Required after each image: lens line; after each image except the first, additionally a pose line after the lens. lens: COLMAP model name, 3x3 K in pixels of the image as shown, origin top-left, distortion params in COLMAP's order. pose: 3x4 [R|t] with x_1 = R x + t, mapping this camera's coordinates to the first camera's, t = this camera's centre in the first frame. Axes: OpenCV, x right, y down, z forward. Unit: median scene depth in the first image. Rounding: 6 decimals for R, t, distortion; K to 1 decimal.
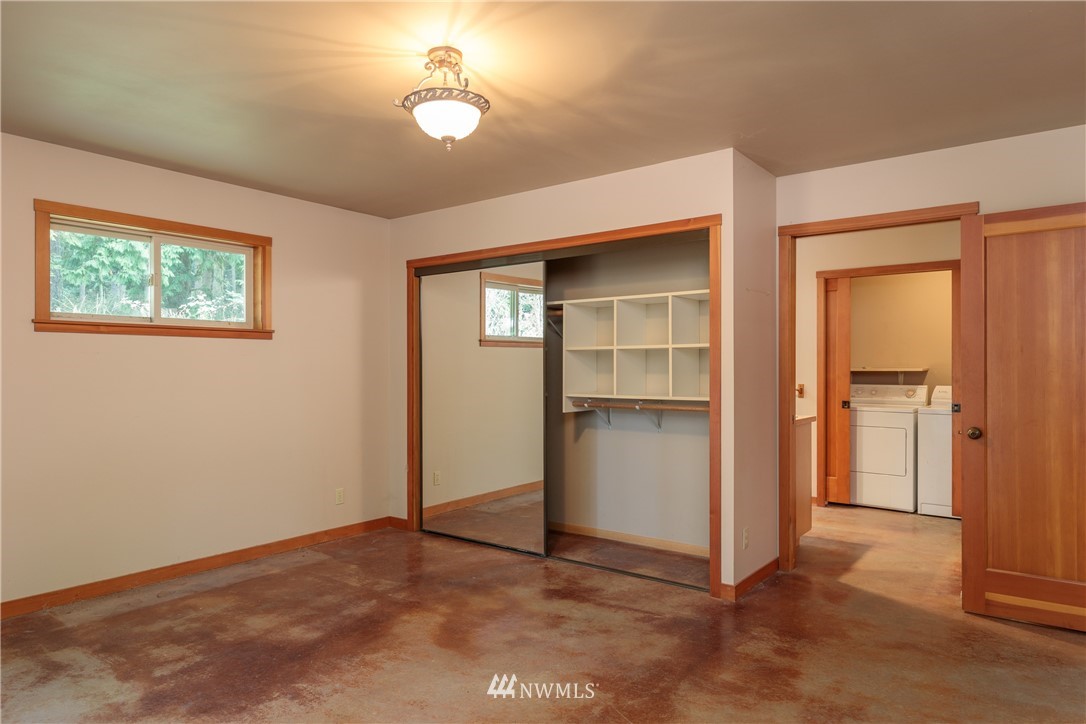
lens RADIAL K [[674.2, 0, 547.4], [0, 674.2, 366.2], [0, 0, 1]] dist [0.003105, 0.000733]
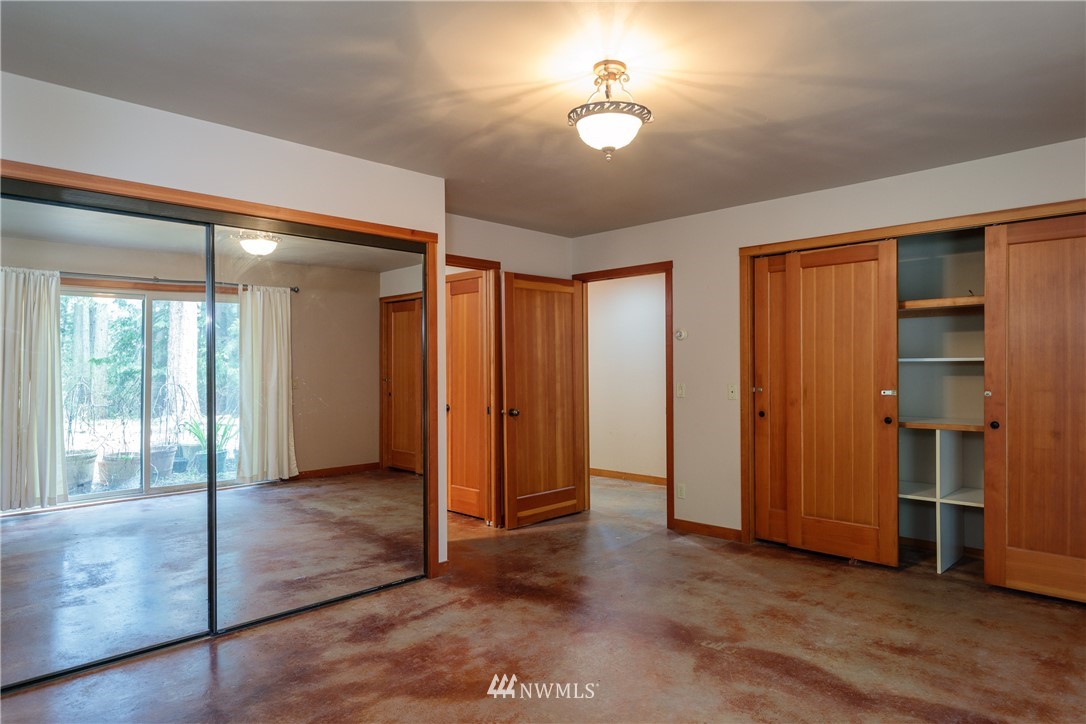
lens RADIAL K [[674.2, 0, 547.3], [0, 674.2, 360.8], [0, 0, 1]] dist [0.003105, 0.000733]
pose [[0.118133, 0.014459, 0.992893, -0.908942], [0.008811, 0.999839, -0.015608, 0.005870], [-0.992959, 0.010593, 0.117986, 0.744843]]
